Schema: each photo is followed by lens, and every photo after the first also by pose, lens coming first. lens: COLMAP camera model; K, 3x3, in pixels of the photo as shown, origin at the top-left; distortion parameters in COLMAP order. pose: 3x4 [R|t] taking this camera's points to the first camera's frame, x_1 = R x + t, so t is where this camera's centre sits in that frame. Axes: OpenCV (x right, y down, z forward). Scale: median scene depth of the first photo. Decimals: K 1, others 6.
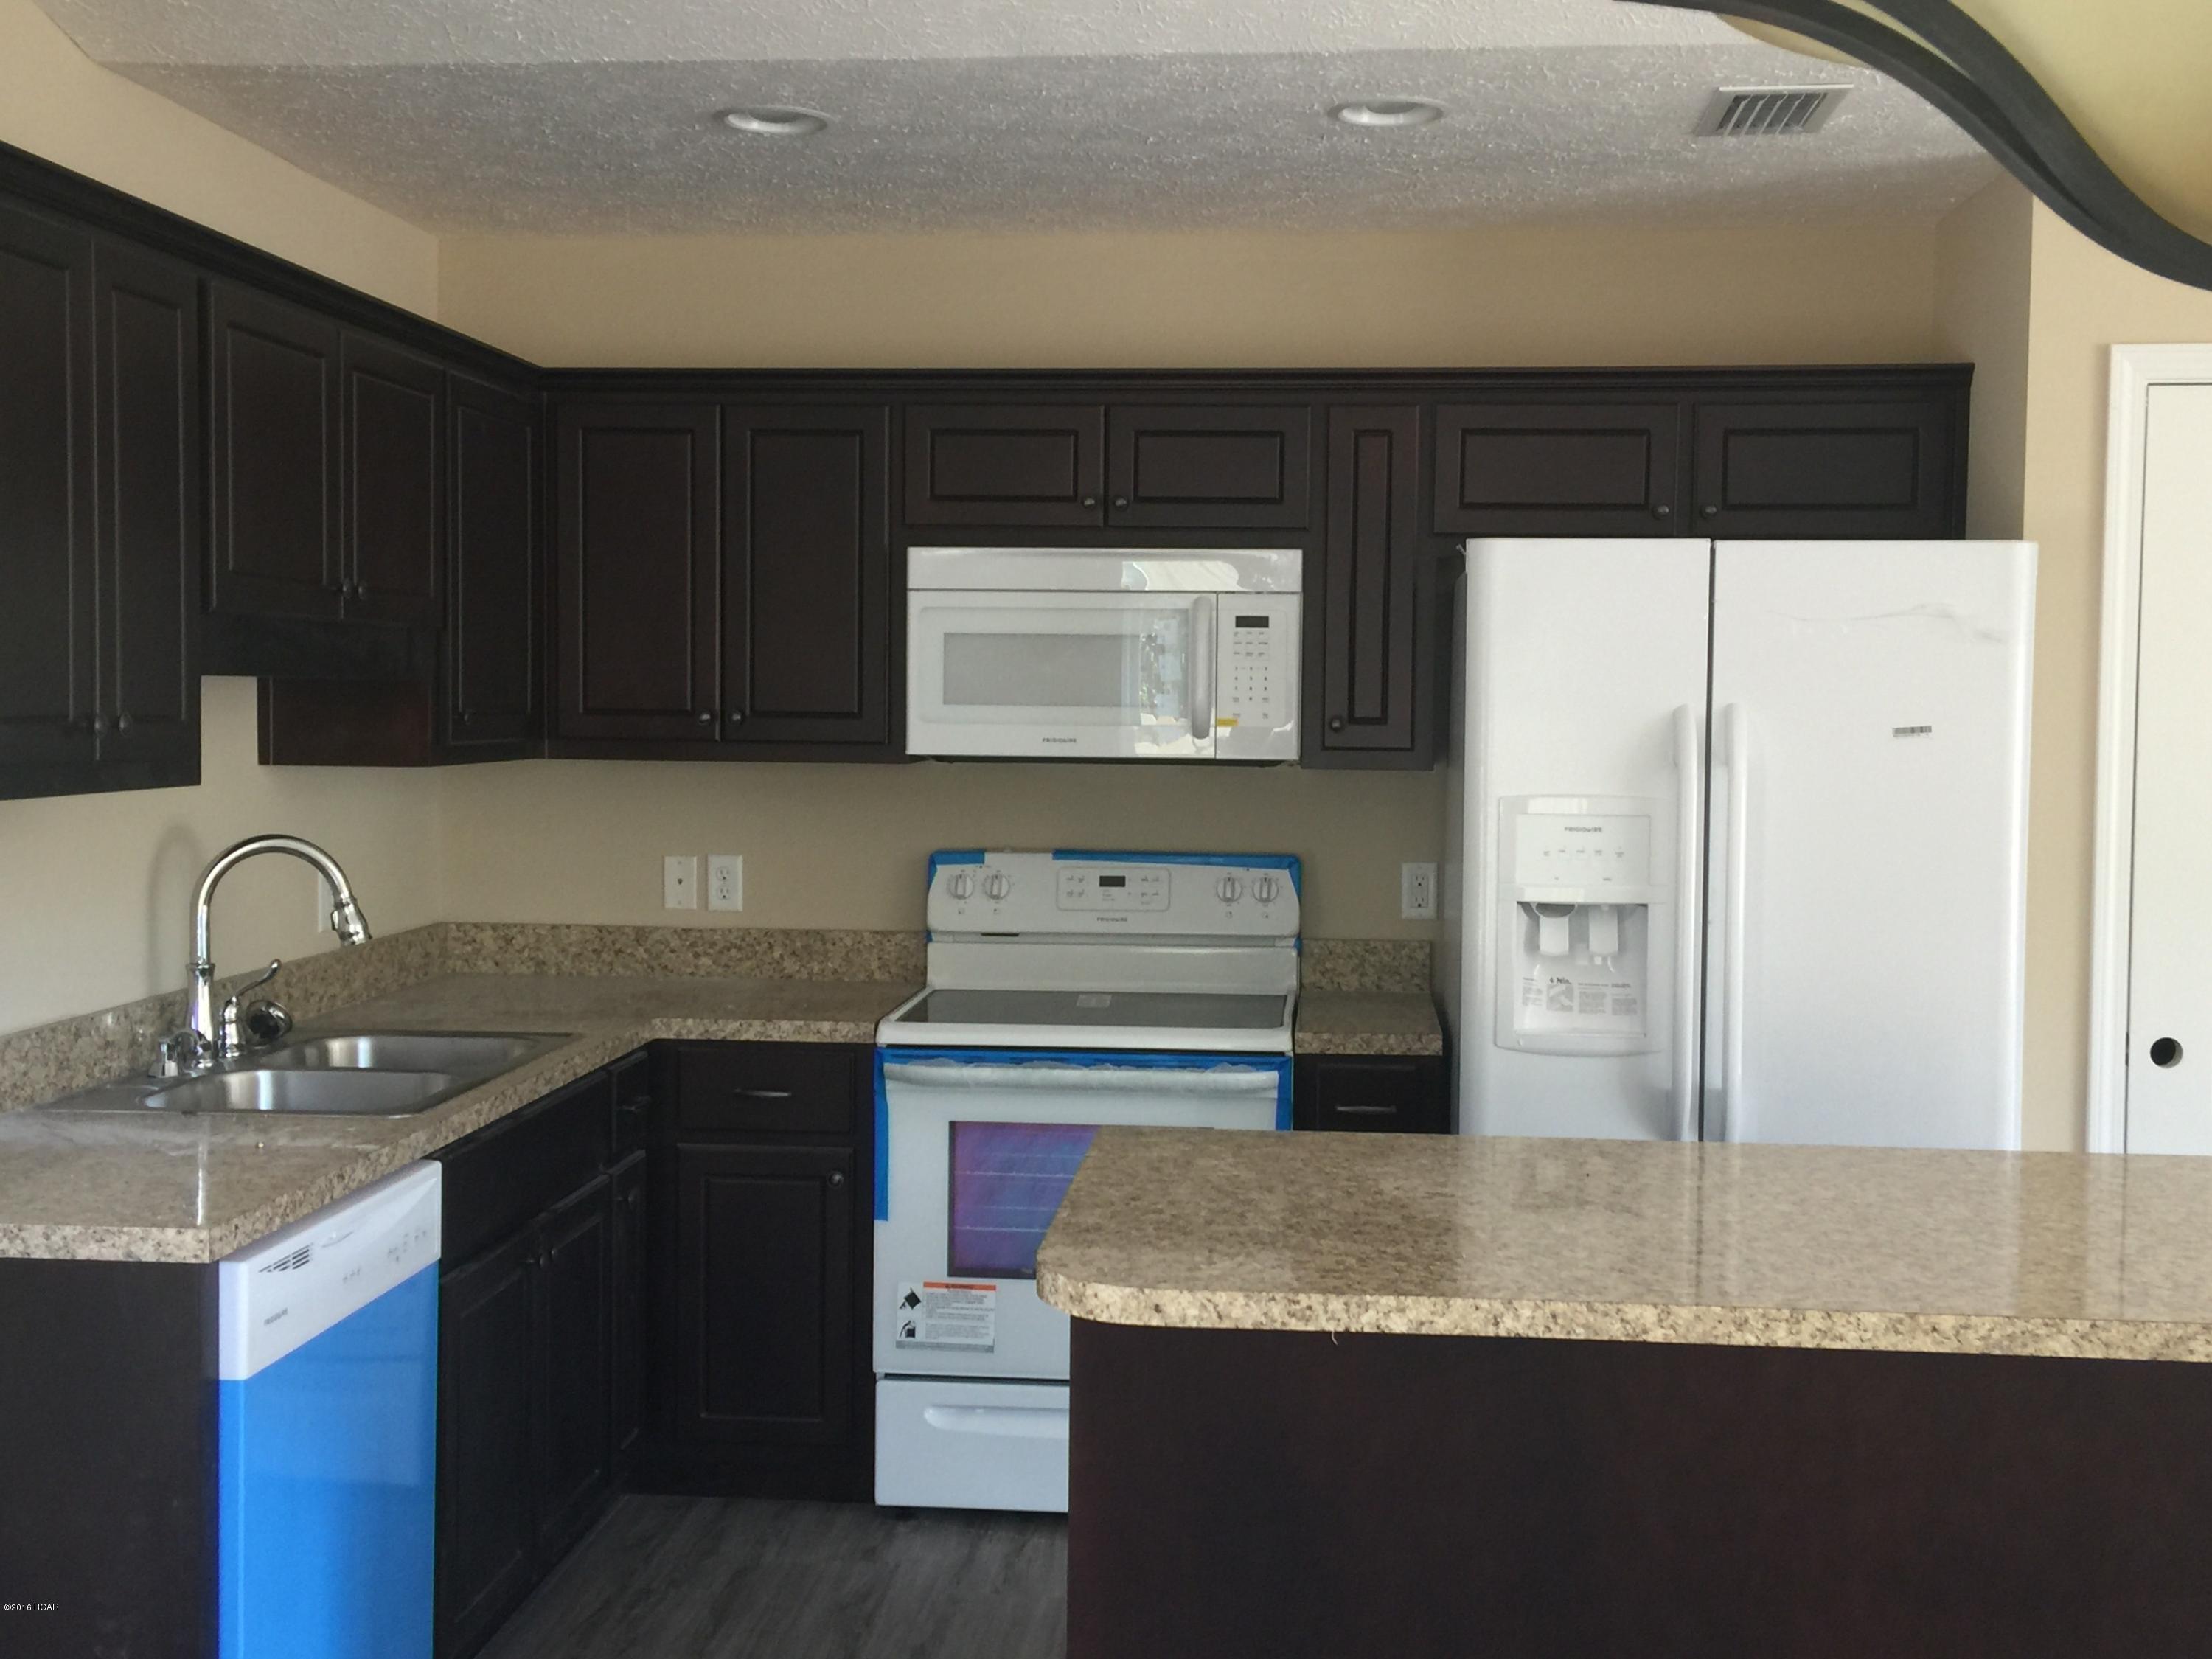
lens RADIAL K [[2445.8, 0, 1106.0], [0, 2445.8, 829.5], [0, 0, 1]] dist [0.092656, -0.103435]
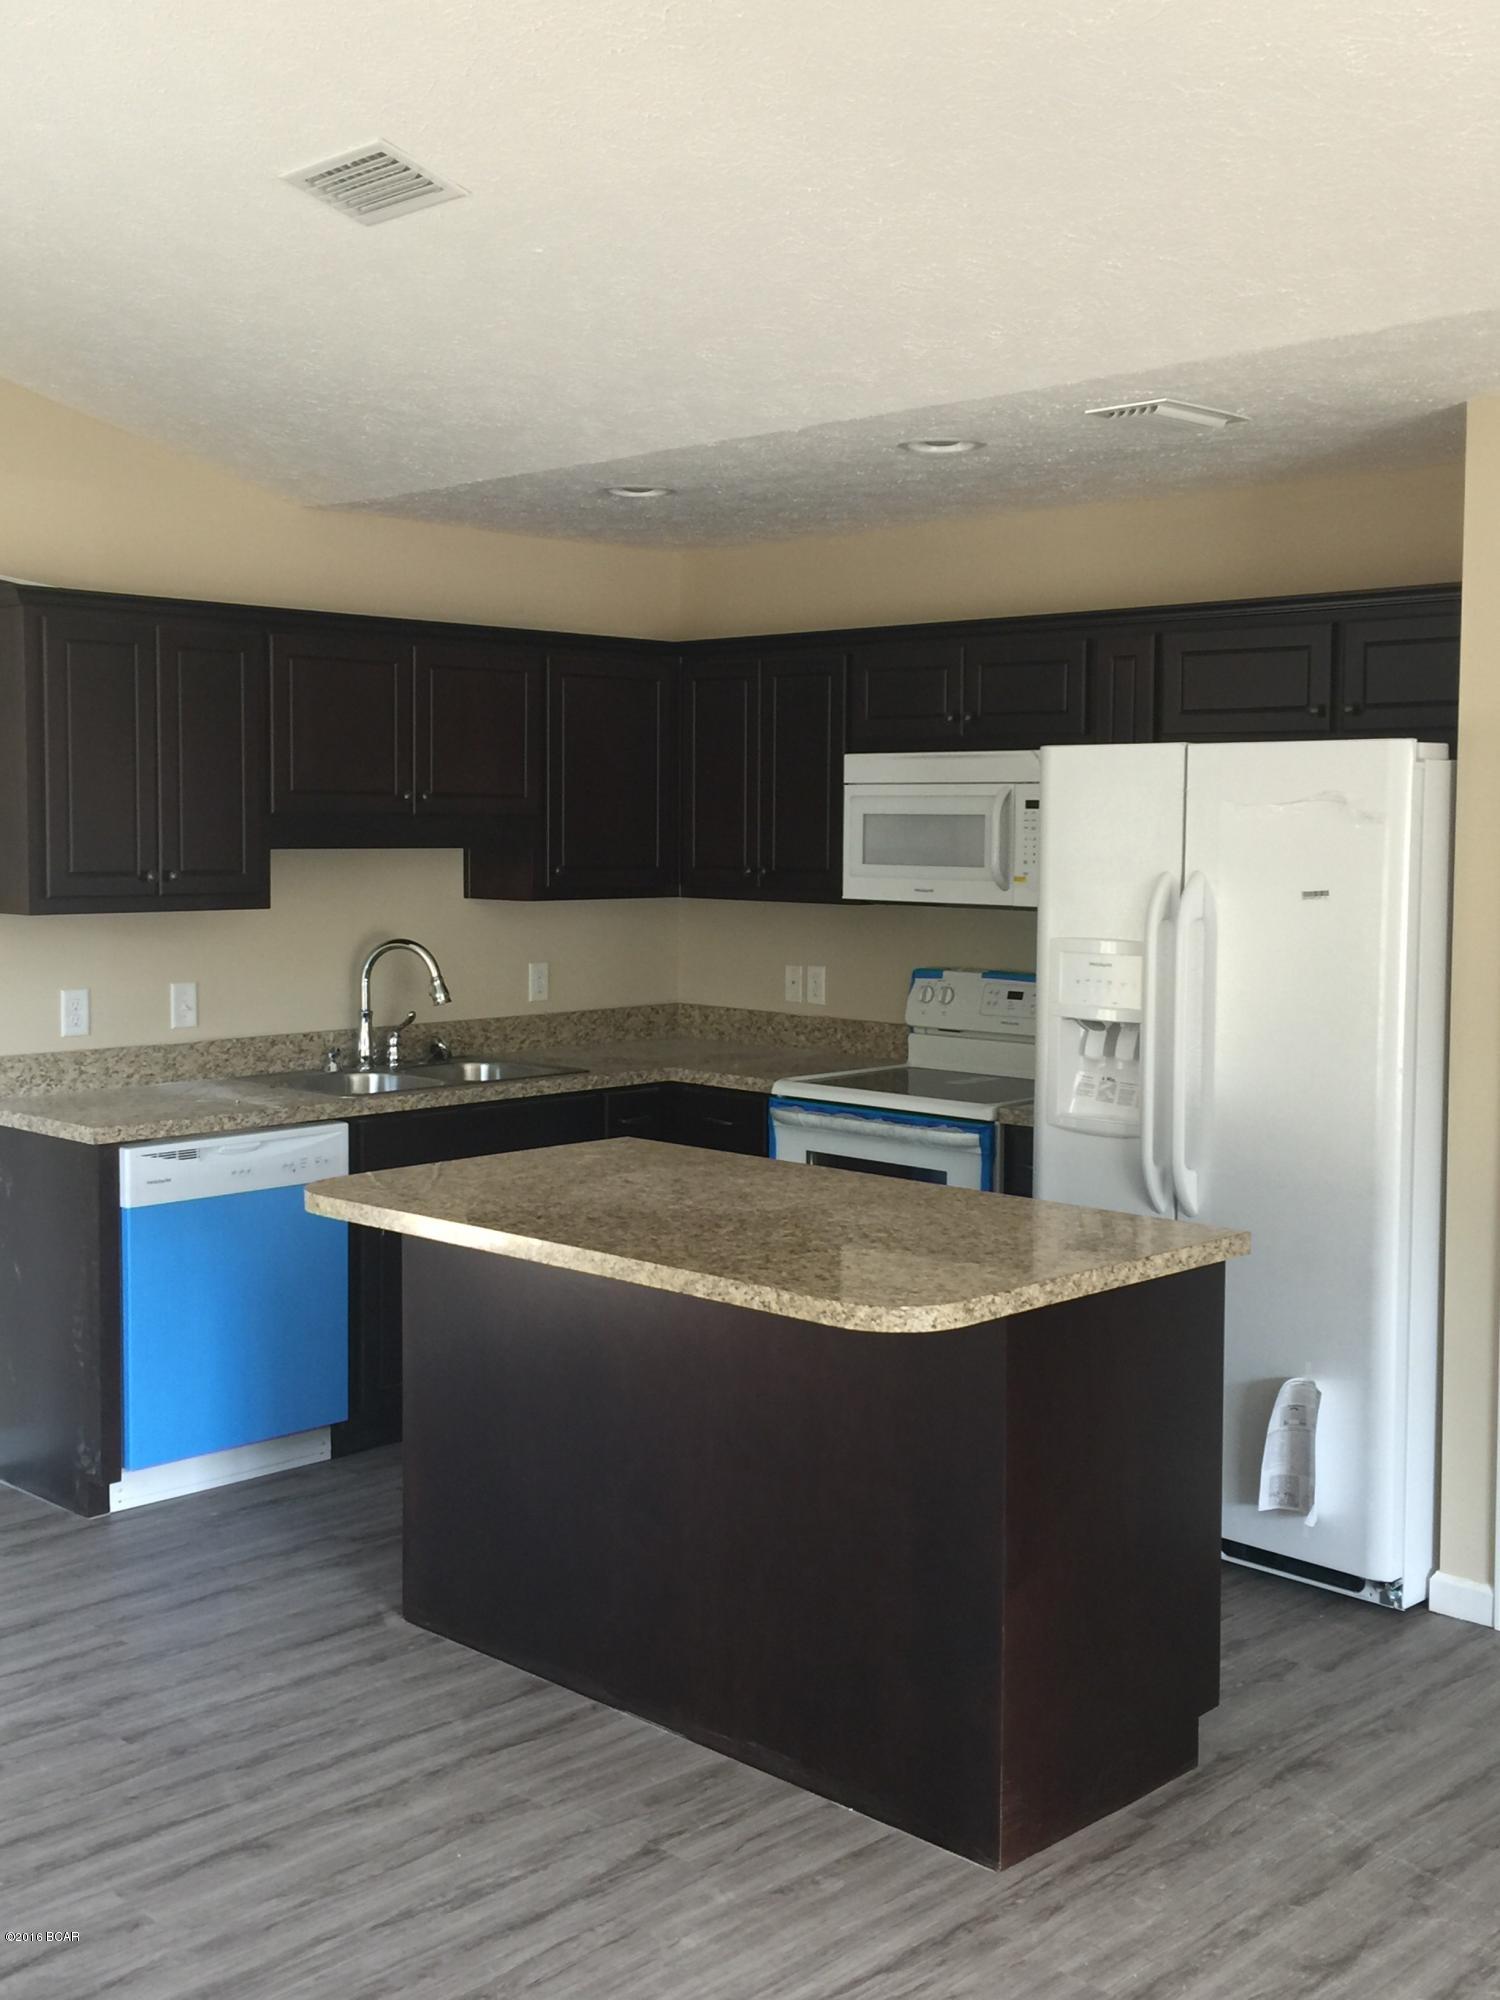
lens RADIAL K [[2211.4, 0, 750.0], [0, 2211.4, 1000.0], [0, 0, 1]] dist [0.092656, -0.103435]
pose [[0.772127, 0.046899, -0.633735, 0.737344], [-0.033701, 0.998892, 0.032862, -0.012660], [0.634574, -0.004016, 0.772852, -0.039724]]
